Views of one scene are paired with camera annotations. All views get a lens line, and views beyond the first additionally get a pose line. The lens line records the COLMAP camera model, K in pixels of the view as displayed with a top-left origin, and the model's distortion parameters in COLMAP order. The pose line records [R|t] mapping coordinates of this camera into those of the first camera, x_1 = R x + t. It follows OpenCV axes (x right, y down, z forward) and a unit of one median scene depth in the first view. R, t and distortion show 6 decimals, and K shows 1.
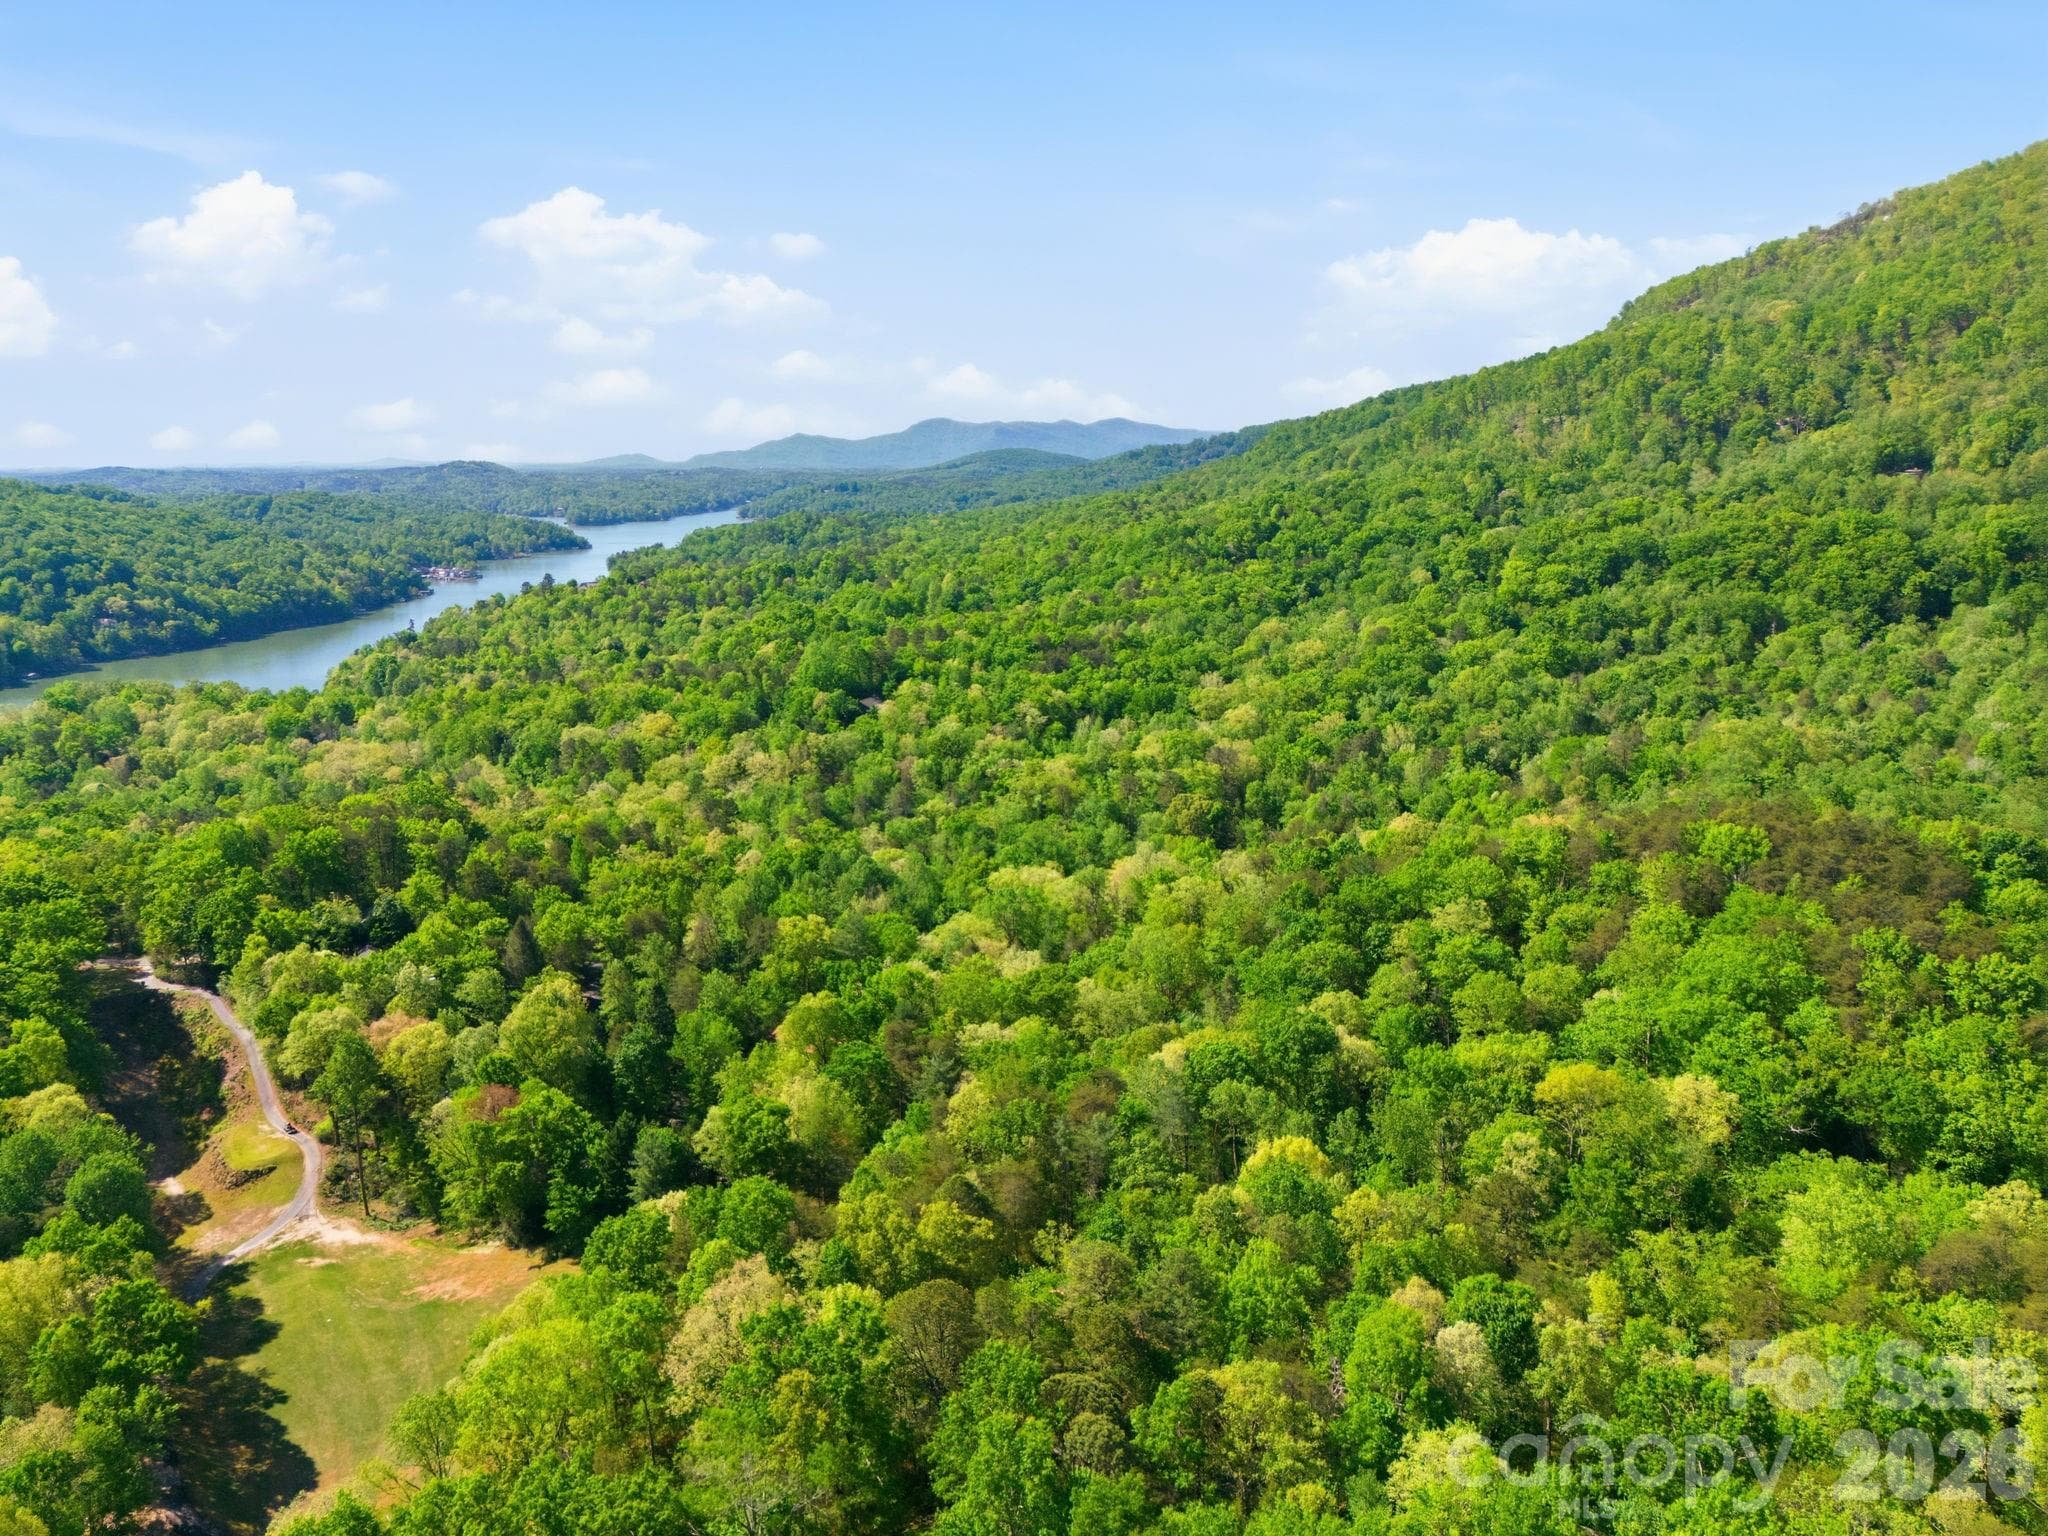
lens RADIAL K [[1548.0, 0, 1024.0], [0, 1548.0, 768.0], [0, 0, 1]] dist [0.081266, -0.066210]
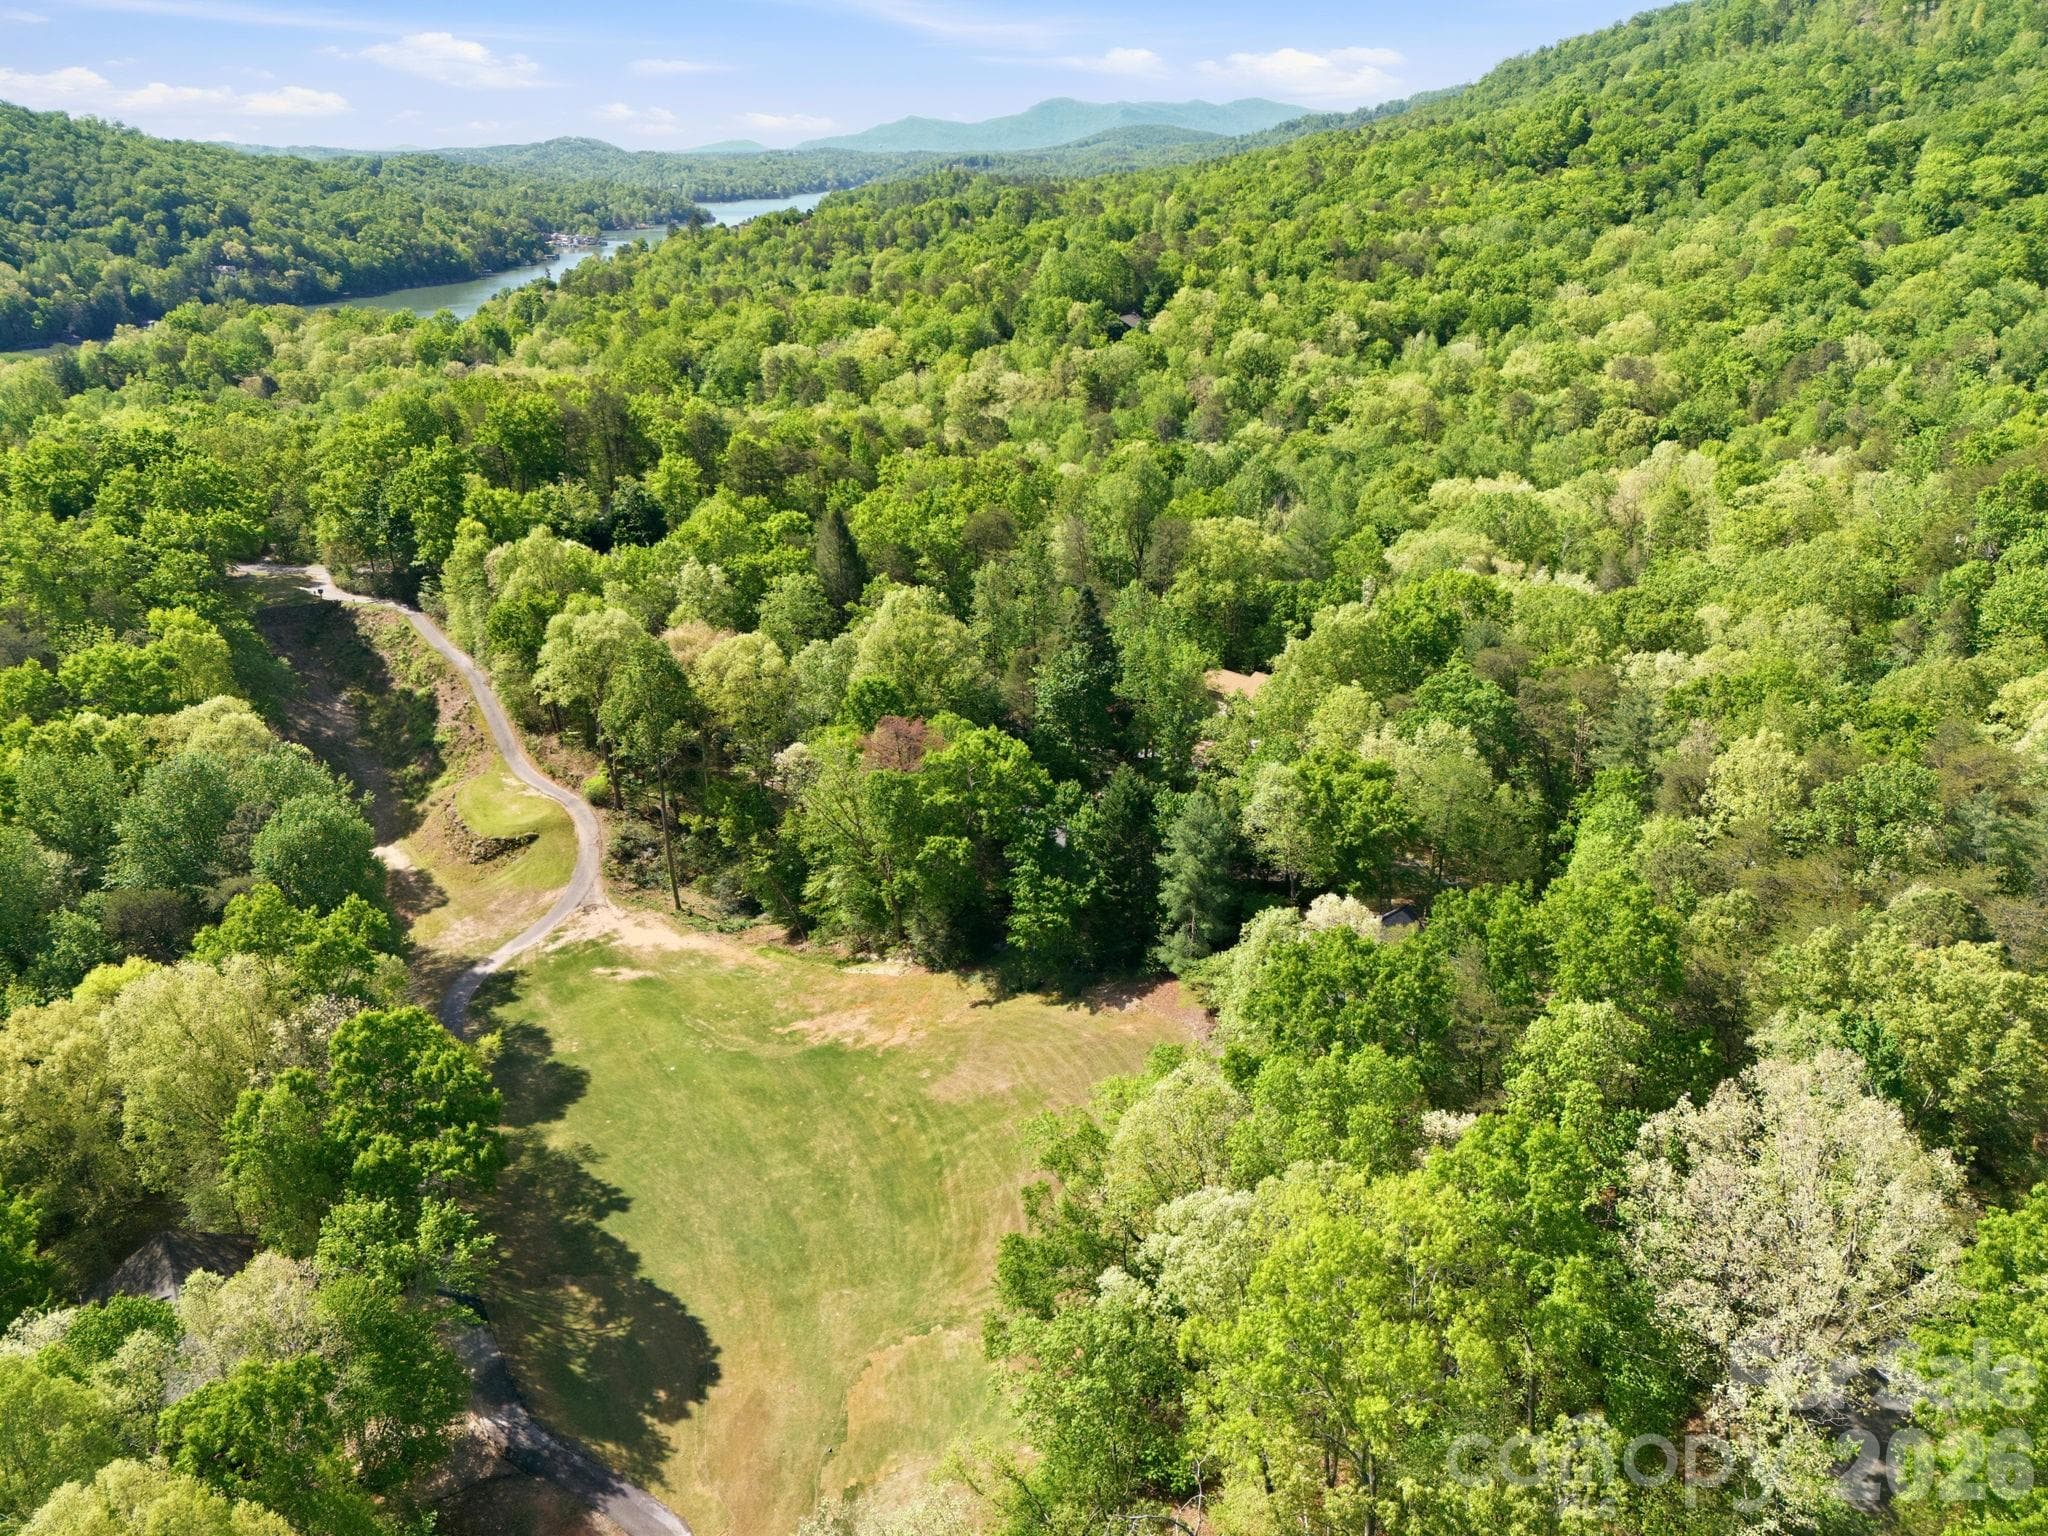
lens RADIAL K [[1476.9, 0, 995.1], [0, 1476.9, 804.9], [0, 0, 1]] dist [0.046023, -0.038570]
pose [[0.997744, 0.029372, -0.060365, -0.121271], [-0.016824, 0.979912, 0.198718, 0.055268], [0.064989, -0.197254, 0.978196, 0.195464]]
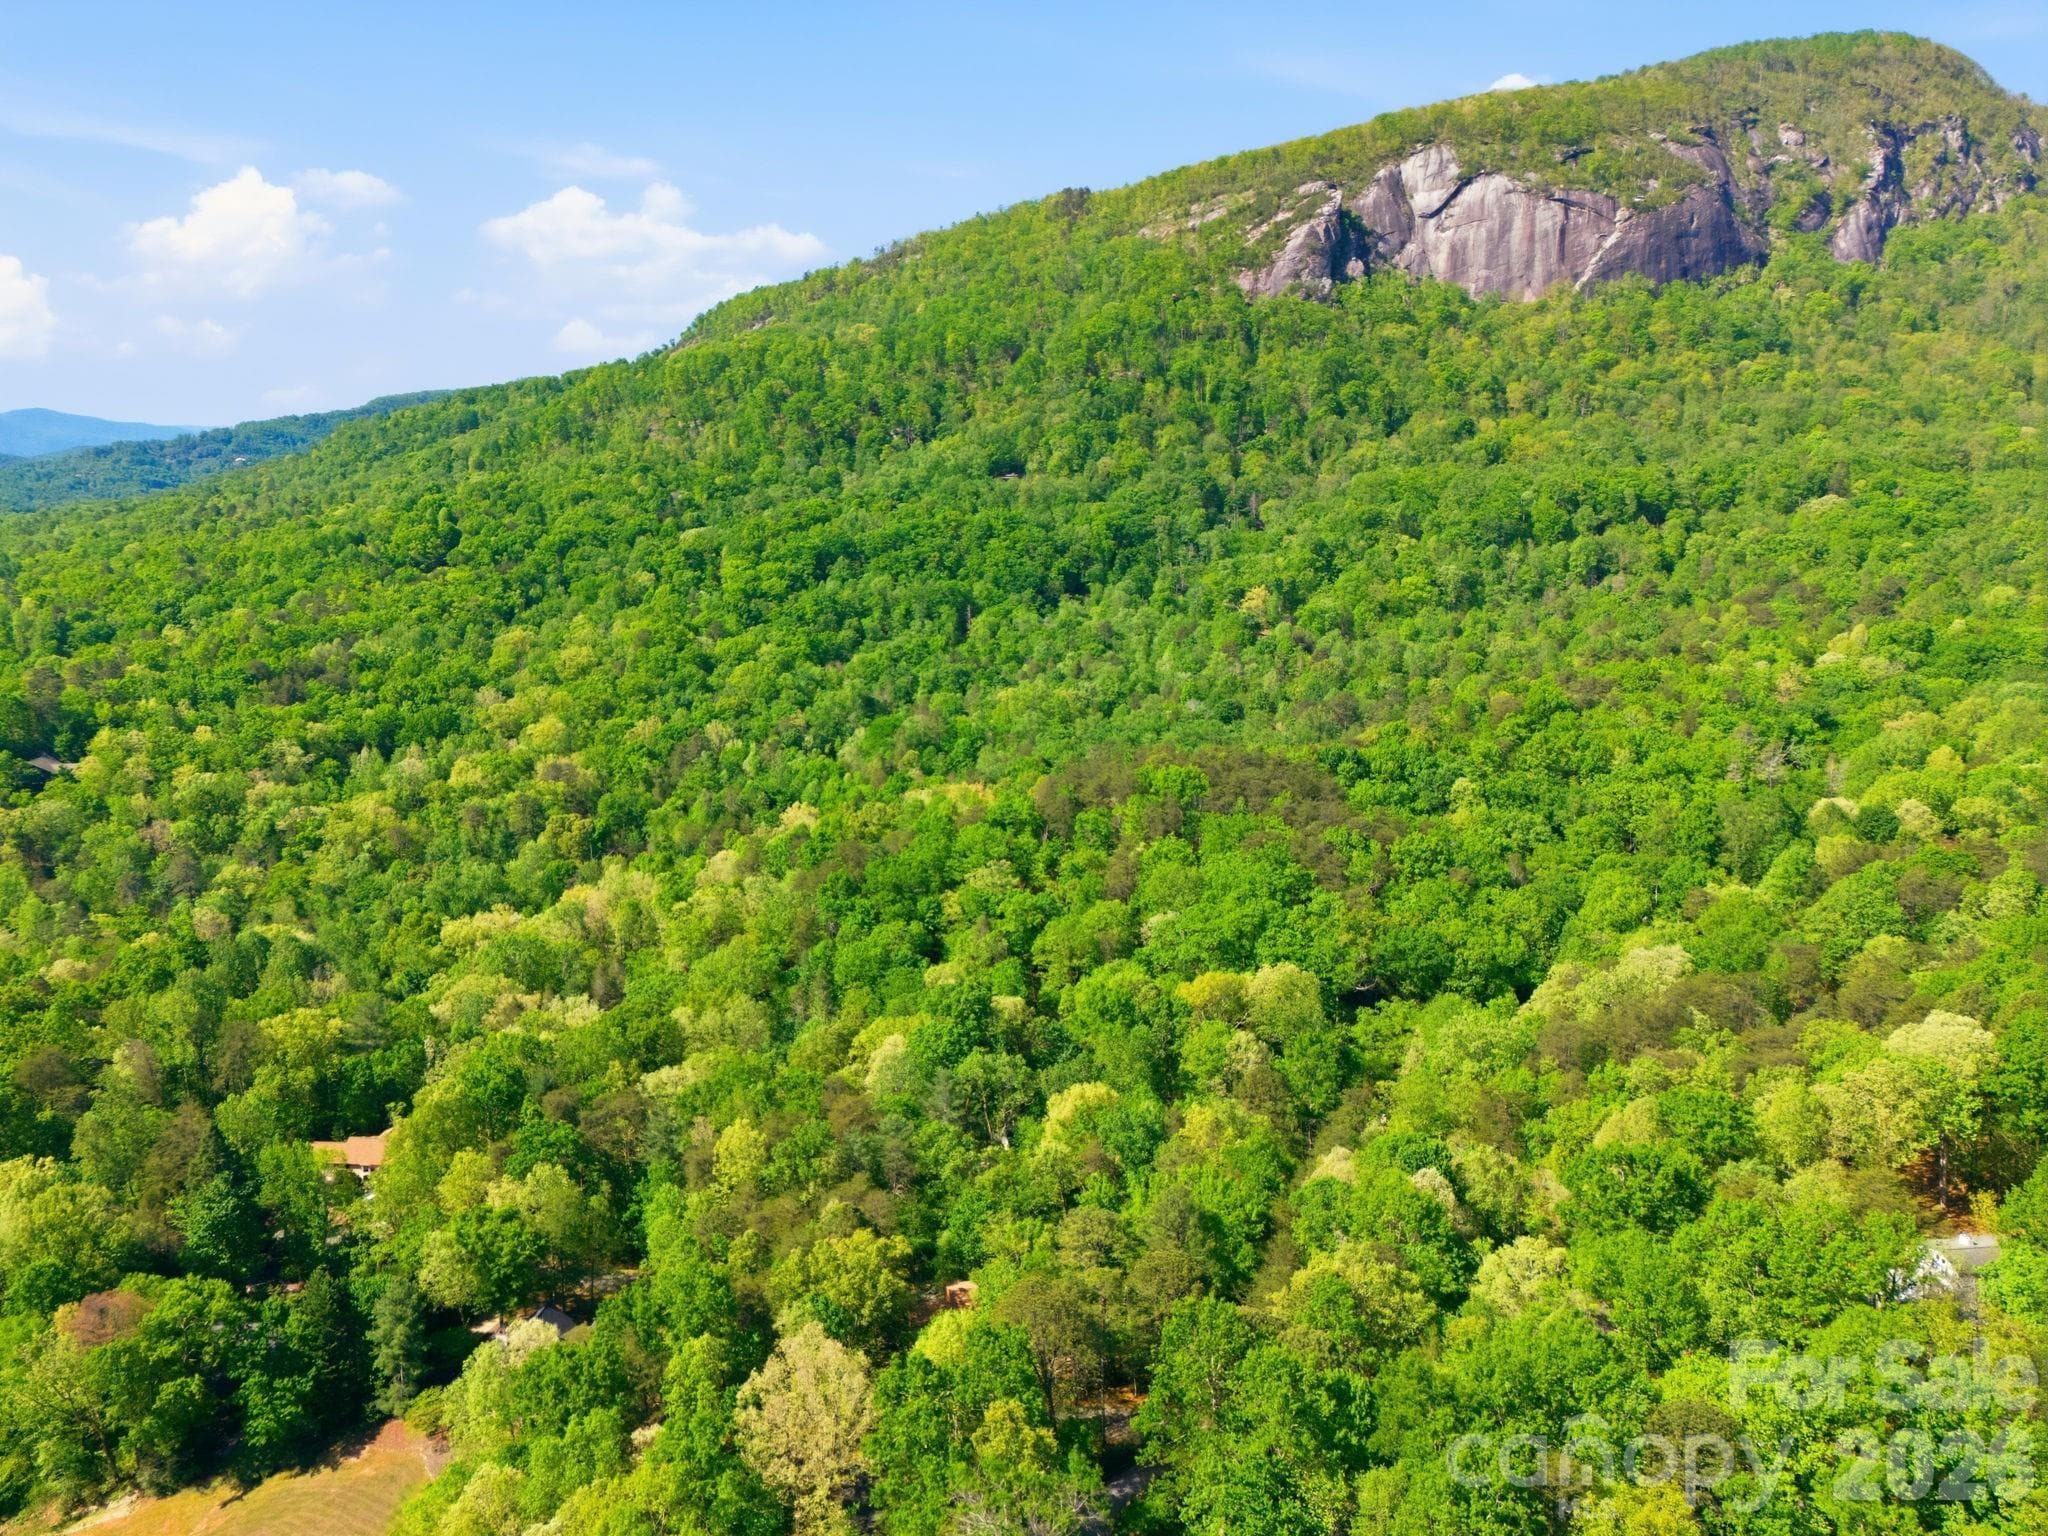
lens RADIAL K [[1564.6, 0, 1024.0], [0, 1564.6, 768.0], [0, 0, 1]] dist [0.092440, -0.056605]
pose [[0.801890, -0.114937, 0.586312, -0.186214], [0.118075, 0.992454, 0.033065, -0.008177], [-0.585688, 0.042714, 0.809410, 0.053241]]
